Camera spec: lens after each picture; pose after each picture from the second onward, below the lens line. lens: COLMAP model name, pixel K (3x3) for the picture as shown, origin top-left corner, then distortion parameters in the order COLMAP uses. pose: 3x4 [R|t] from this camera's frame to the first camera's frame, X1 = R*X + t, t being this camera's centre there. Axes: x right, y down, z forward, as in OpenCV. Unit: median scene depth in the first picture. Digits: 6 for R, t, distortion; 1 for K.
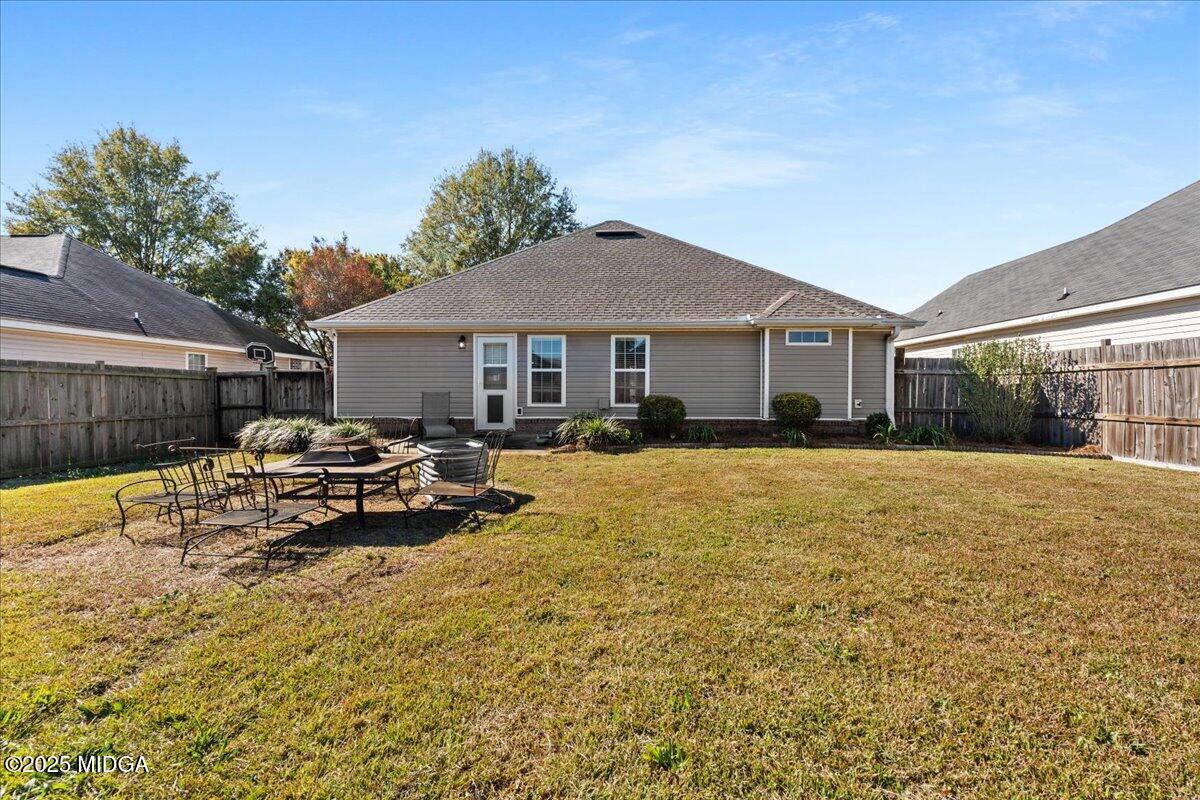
lens RADIAL K [[535.9, 0, 600.5], [0, 535.9, 396.7], [0, 0, 1]] dist [-0.006295, -0.001166]
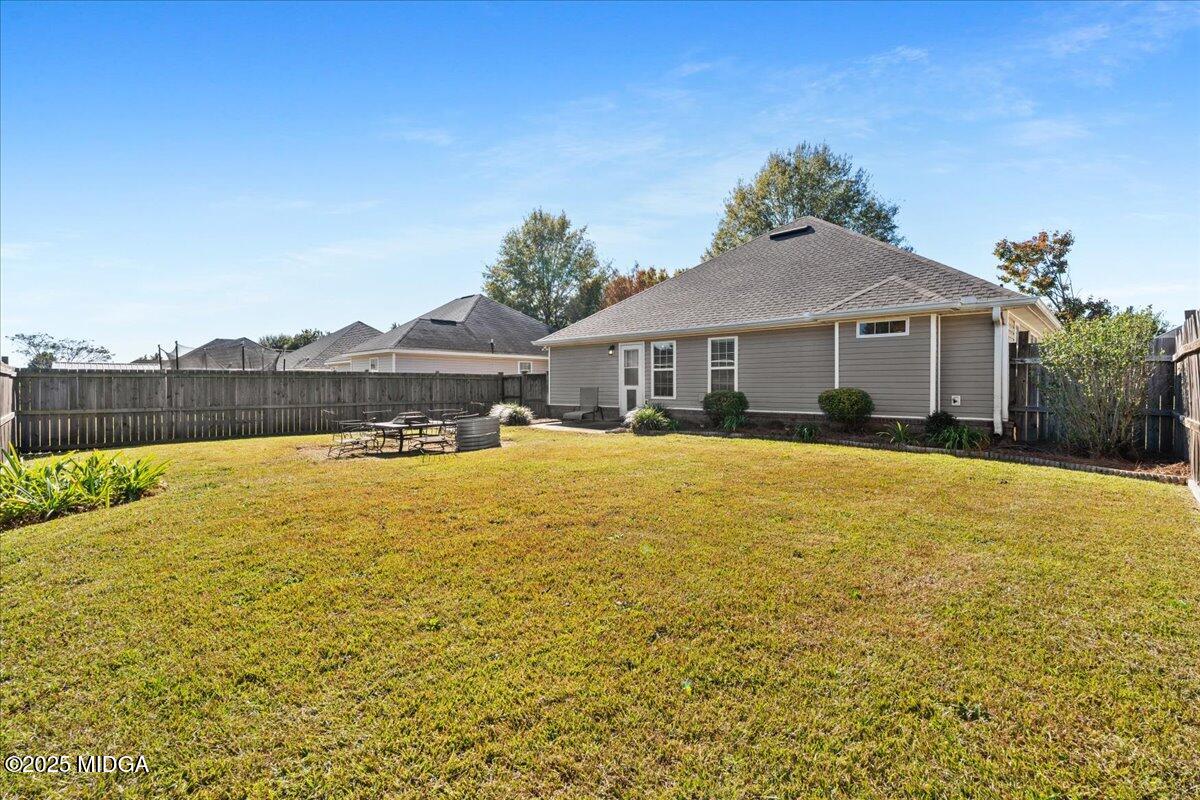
lens RADIAL K [[535.9, 0, 599.2], [0, 535.9, 397.0], [0, 0, 1]] dist [-0.006295, -0.001166]
pose [[0.741006, 0.011147, -0.671406, 0.616332], [-0.003391, 0.999912, 0.012860, -0.001999], [0.671490, -0.007252, 0.740978, -0.011316]]
